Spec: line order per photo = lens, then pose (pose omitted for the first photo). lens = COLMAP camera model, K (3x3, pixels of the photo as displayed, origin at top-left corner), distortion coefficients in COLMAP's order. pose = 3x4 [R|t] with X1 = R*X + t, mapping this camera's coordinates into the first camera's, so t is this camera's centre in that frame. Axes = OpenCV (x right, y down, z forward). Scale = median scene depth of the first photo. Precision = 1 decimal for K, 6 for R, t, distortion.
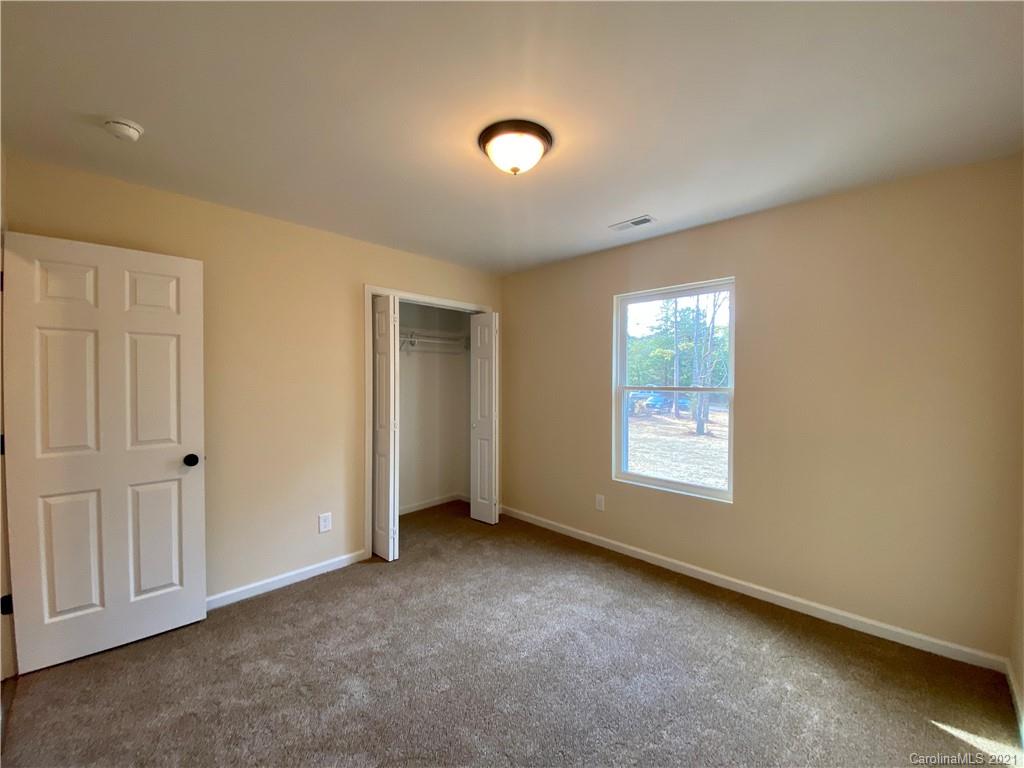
lens RADIAL K [[413.9, 0, 512.0], [0, 413.9, 384.0], [0, 0, 1]] dist [0.023265, -0.021429]
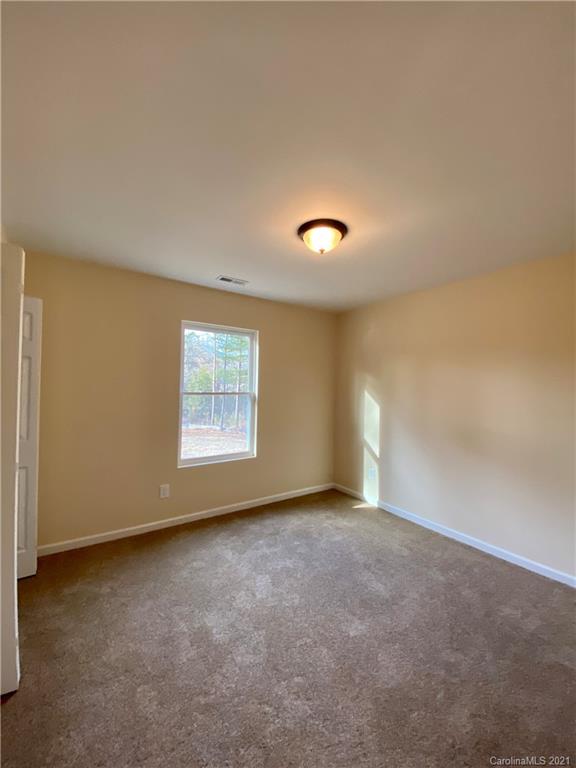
lens RADIAL K [[310.4, 0, 291.1], [0, 310.4, 382.2], [0, 0, 1]] dist [0.023265, -0.021429]
pose [[0.181624, 0.018185, 0.983200, -0.665863], [-0.007323, 0.999826, -0.017140, -0.012521], [-0.983341, -0.004087, 0.181726, 0.539749]]
